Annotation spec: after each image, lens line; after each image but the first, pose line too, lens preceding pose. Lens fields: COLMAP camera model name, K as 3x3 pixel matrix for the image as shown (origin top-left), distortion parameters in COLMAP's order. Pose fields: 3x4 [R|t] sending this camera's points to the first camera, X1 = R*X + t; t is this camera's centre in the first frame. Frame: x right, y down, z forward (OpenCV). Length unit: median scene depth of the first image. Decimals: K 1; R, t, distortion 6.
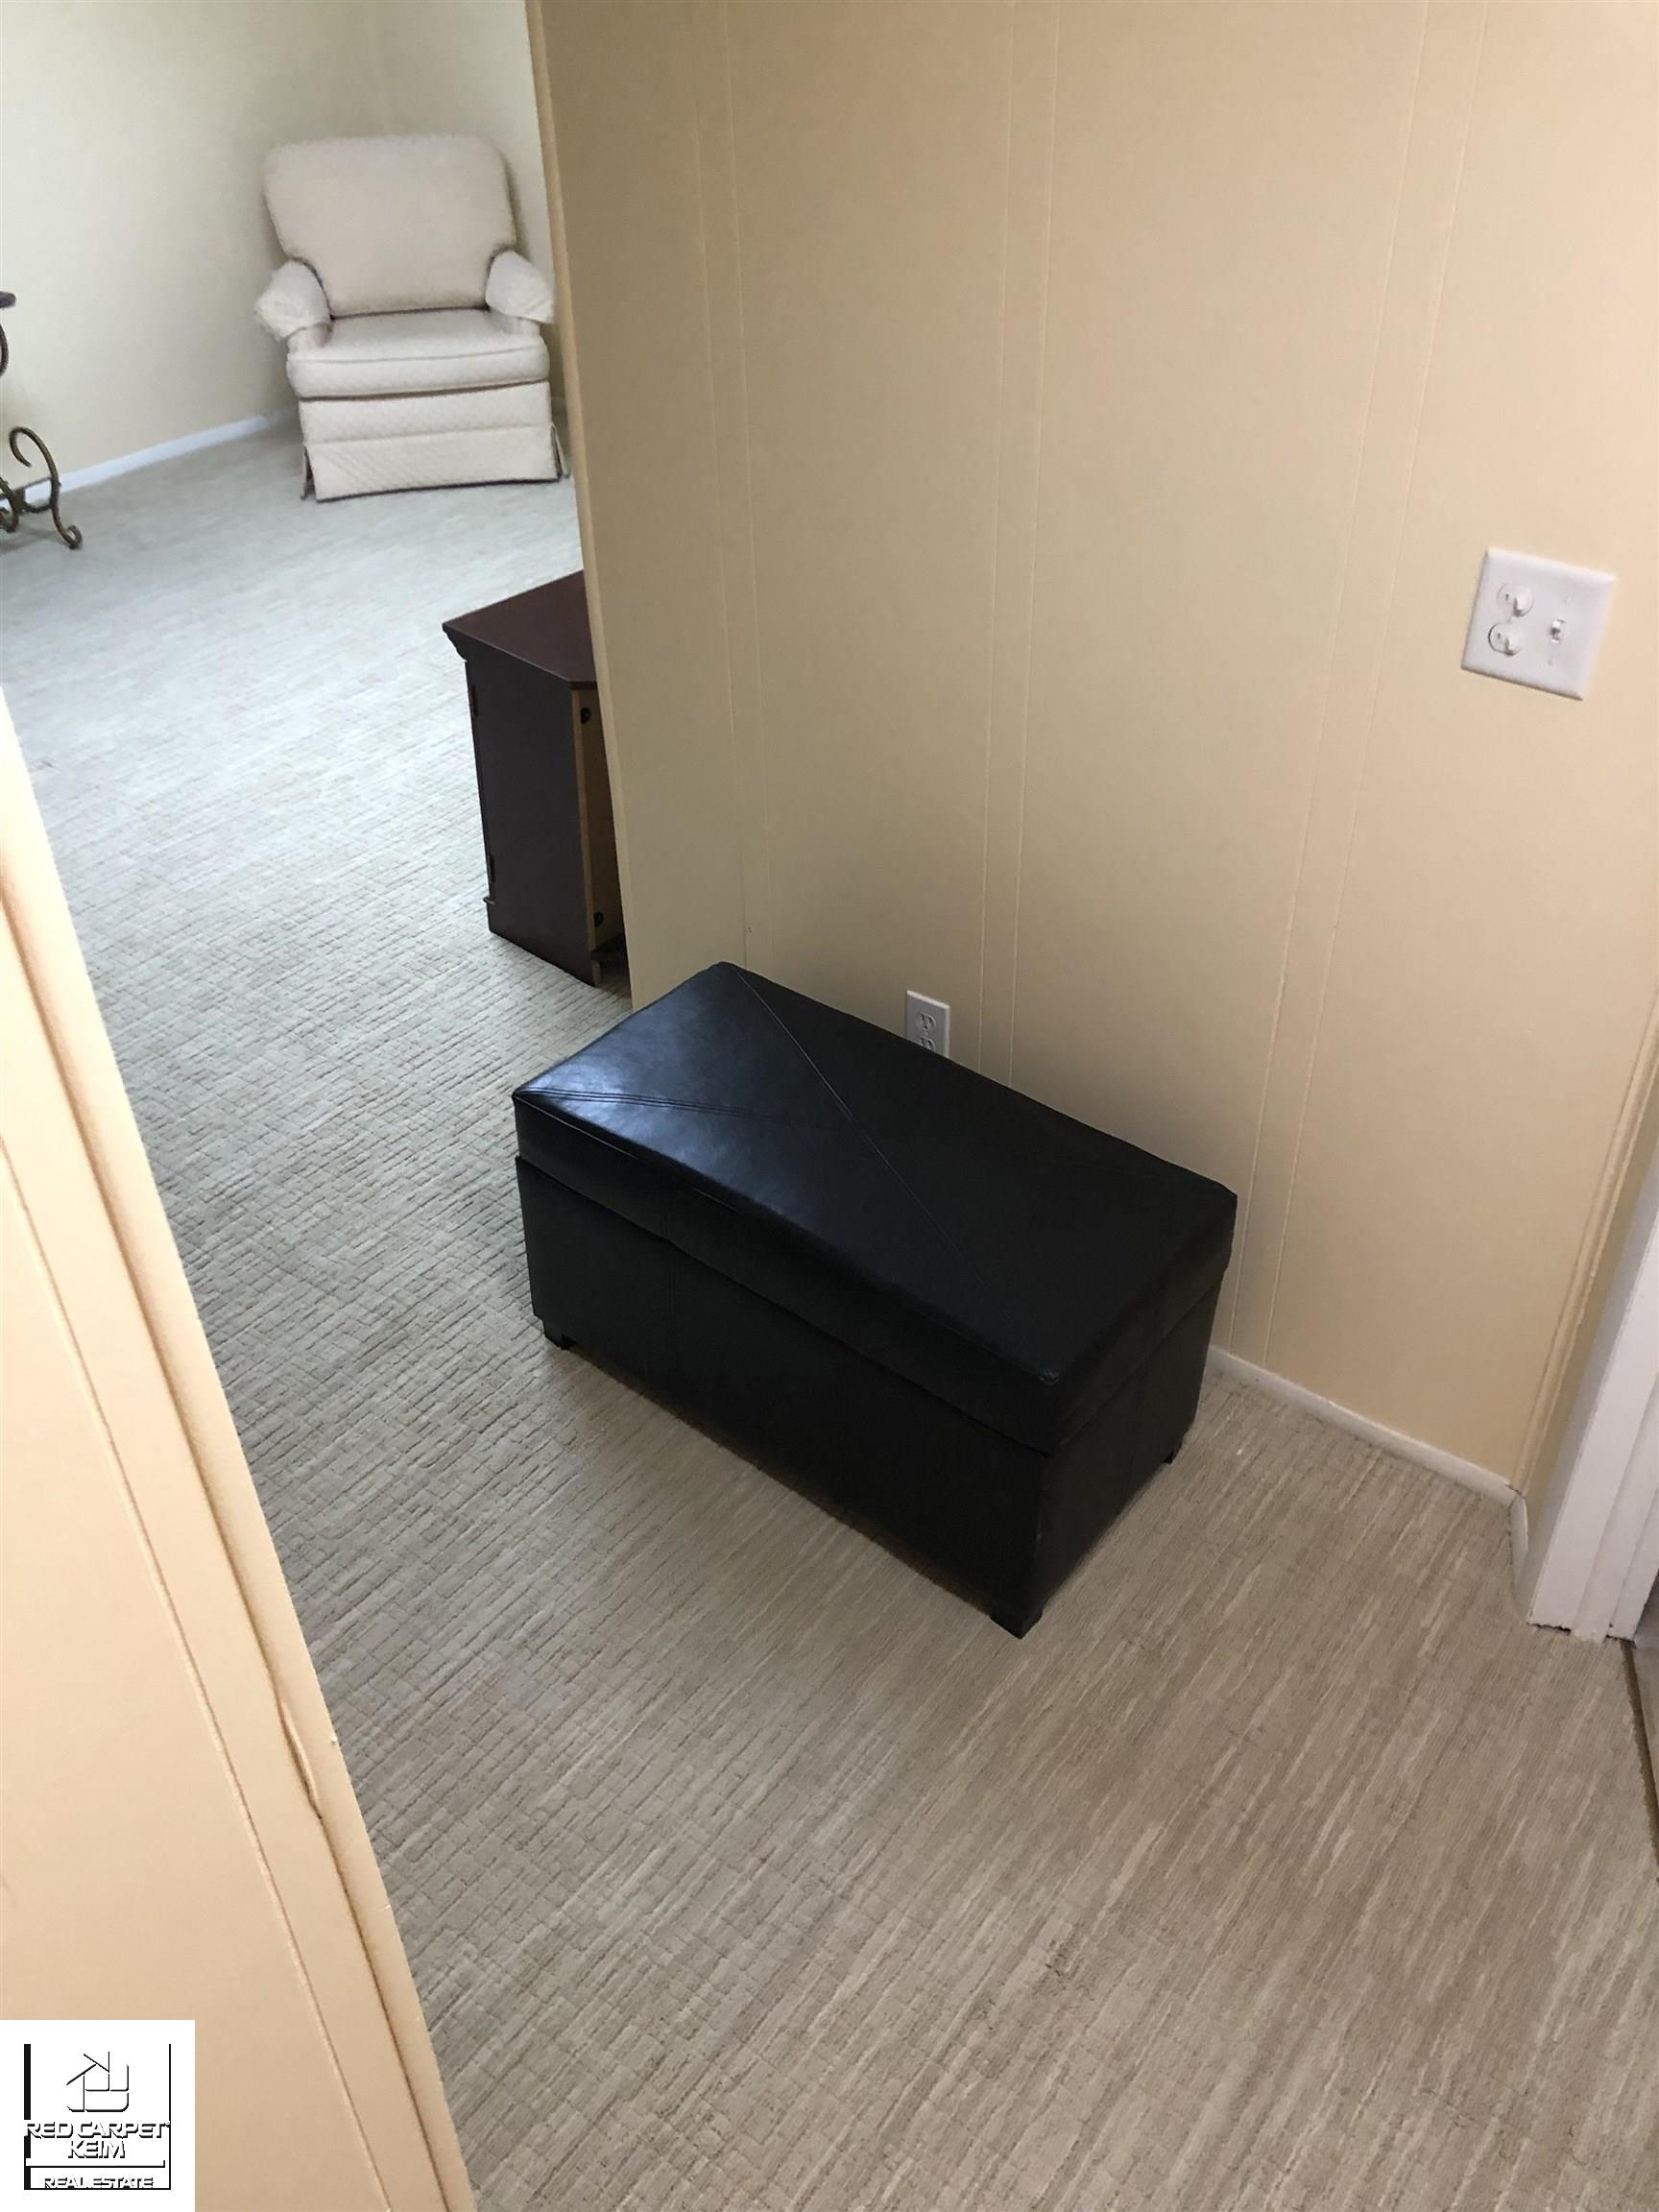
lens RADIAL K [[1807.3, 0, 835.4], [0, 1807.3, 1122.8], [0, 0, 1]] dist [0.007813, 0.023031]
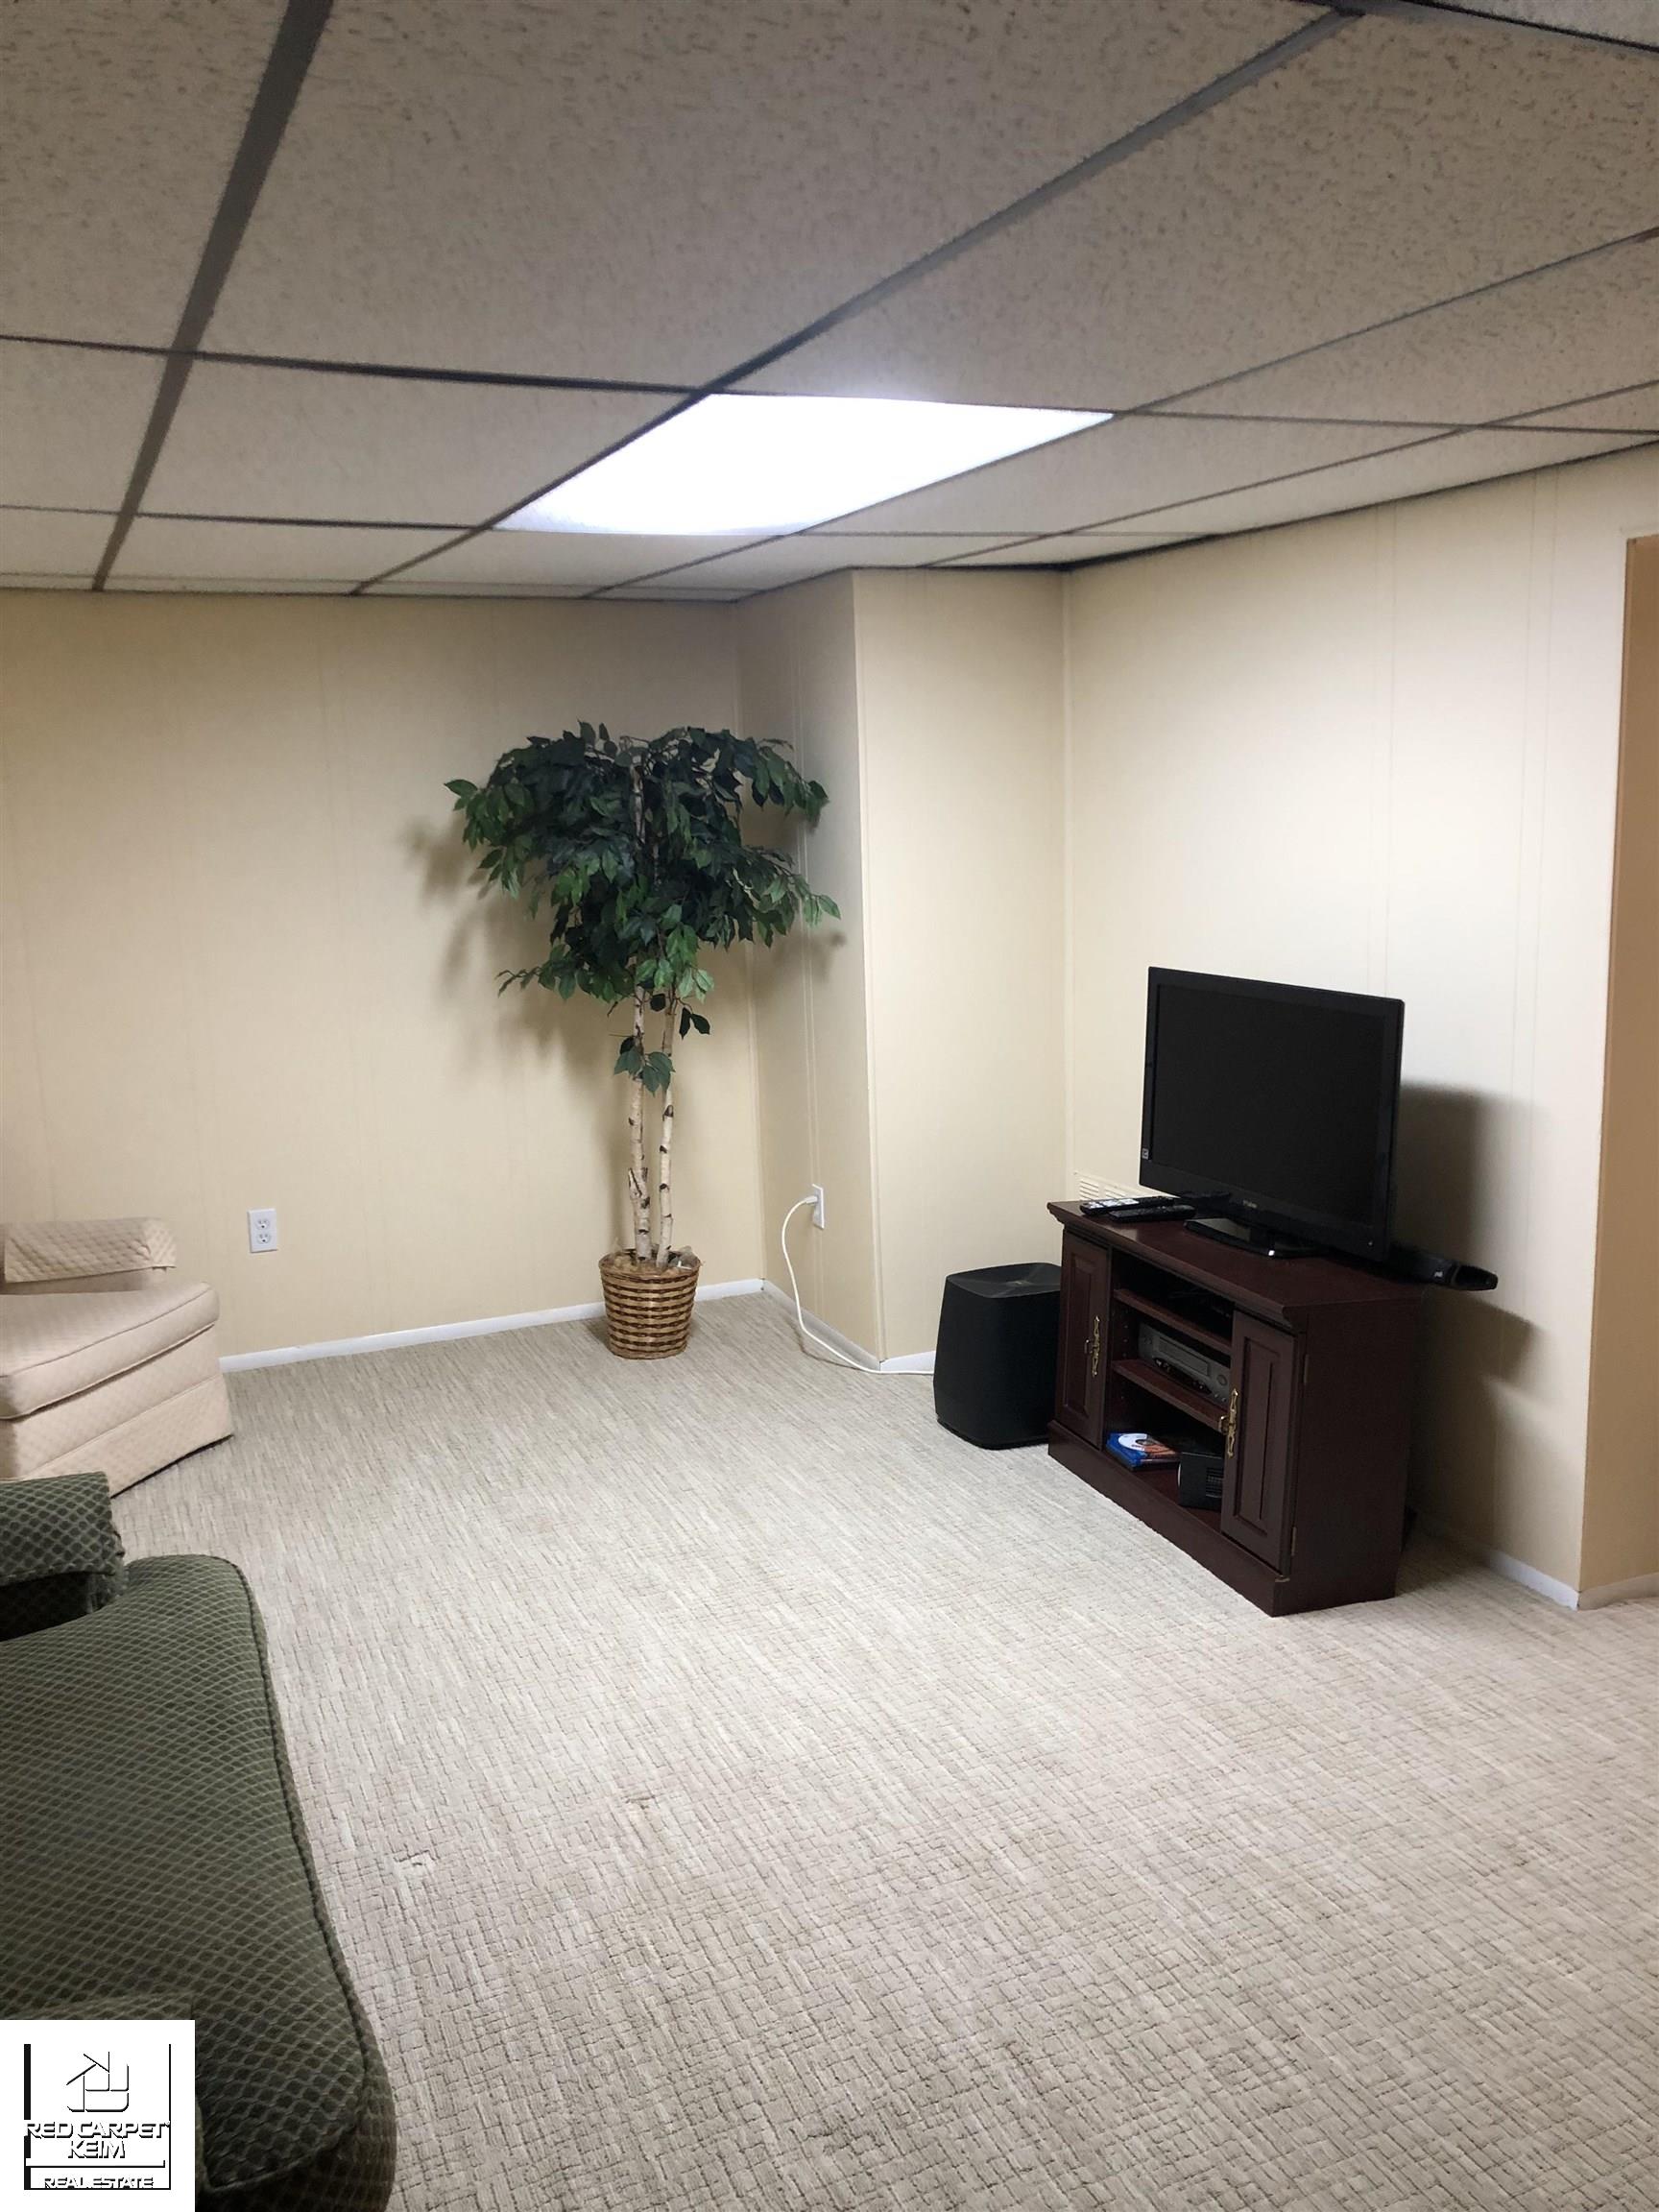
lens RADIAL K [[1807.3, 0, 835.4], [0, 1807.3, 1122.8], [0, 0, 1]] dist [0.007813, 0.023031]
pose [[0.480805, -0.156434, 0.862760, -0.913057], [0.546806, 0.822681, -0.155561, -0.249306], [-0.685441, 0.546558, 0.481088, 0.437785]]
